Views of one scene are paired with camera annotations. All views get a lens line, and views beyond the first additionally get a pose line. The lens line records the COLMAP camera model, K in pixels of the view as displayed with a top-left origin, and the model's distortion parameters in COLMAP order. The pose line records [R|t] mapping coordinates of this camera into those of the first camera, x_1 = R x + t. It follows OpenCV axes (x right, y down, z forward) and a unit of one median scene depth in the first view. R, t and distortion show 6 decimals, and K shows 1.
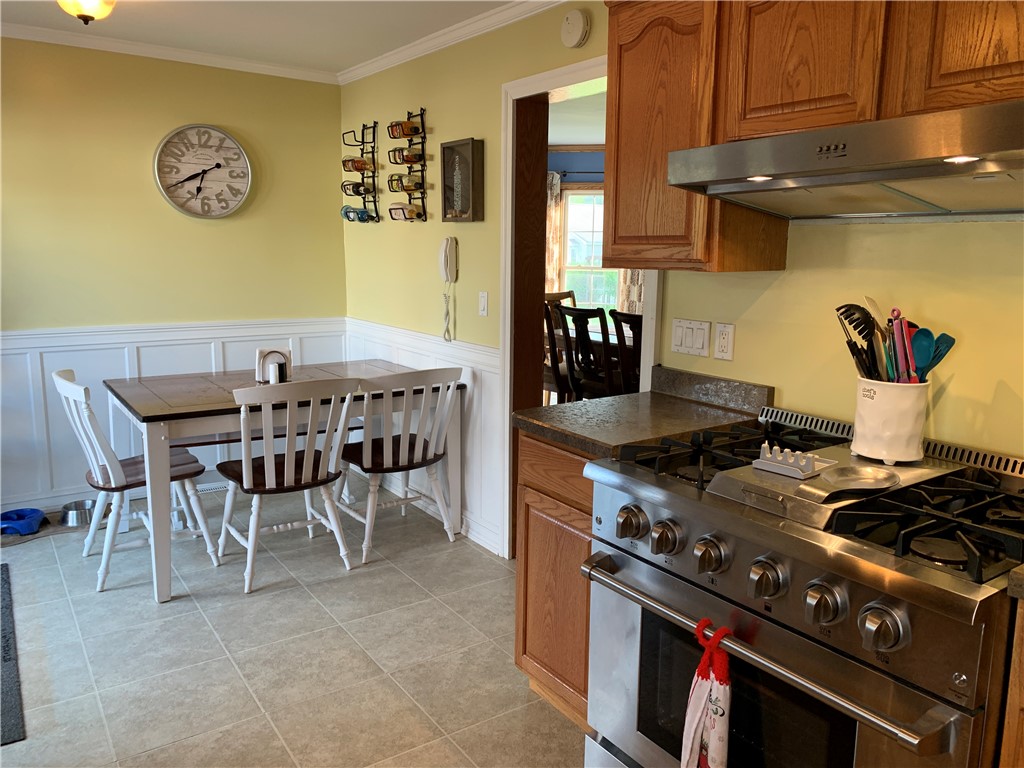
lens RADIAL K [[779.3, 0, 528.6], [0, 779.3, 380.3], [0, 0, 1]] dist [0.042721, -0.057445]
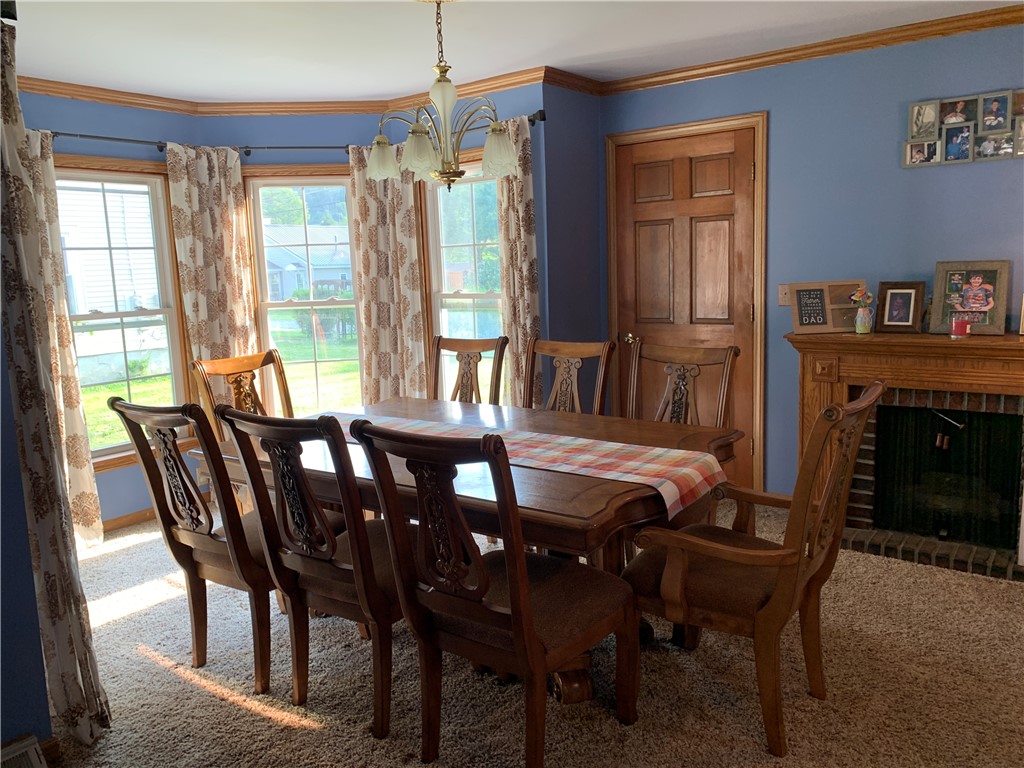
lens RADIAL K [[779.3, 0, 512.1], [0, 779.3, 383.6], [0, 0, 1]] dist [0.042721, -0.057445]
pose [[0.948526, -0.099490, 0.300666, 0.132721], [0.105962, 0.994356, -0.005254, -0.205240], [-0.298446, 0.036842, 0.953715, 1.229671]]
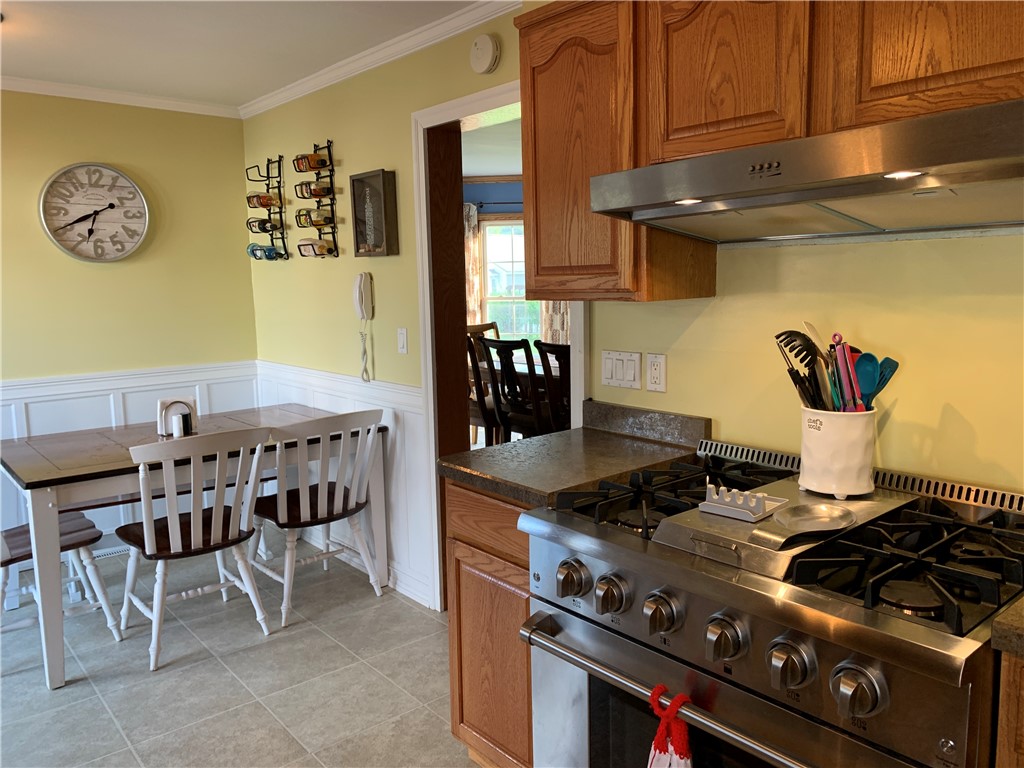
lens RADIAL K [[779.3, 0, 515.9], [0, 779.3, 377.0], [0, 0, 1]] dist [0.042721, -0.057445]
pose [[0.995768, -0.045336, 0.079945, 0.002873], [0.048653, 0.998013, -0.040046, -0.014301], [-0.077971, 0.043766, 0.995994, 0.064309]]
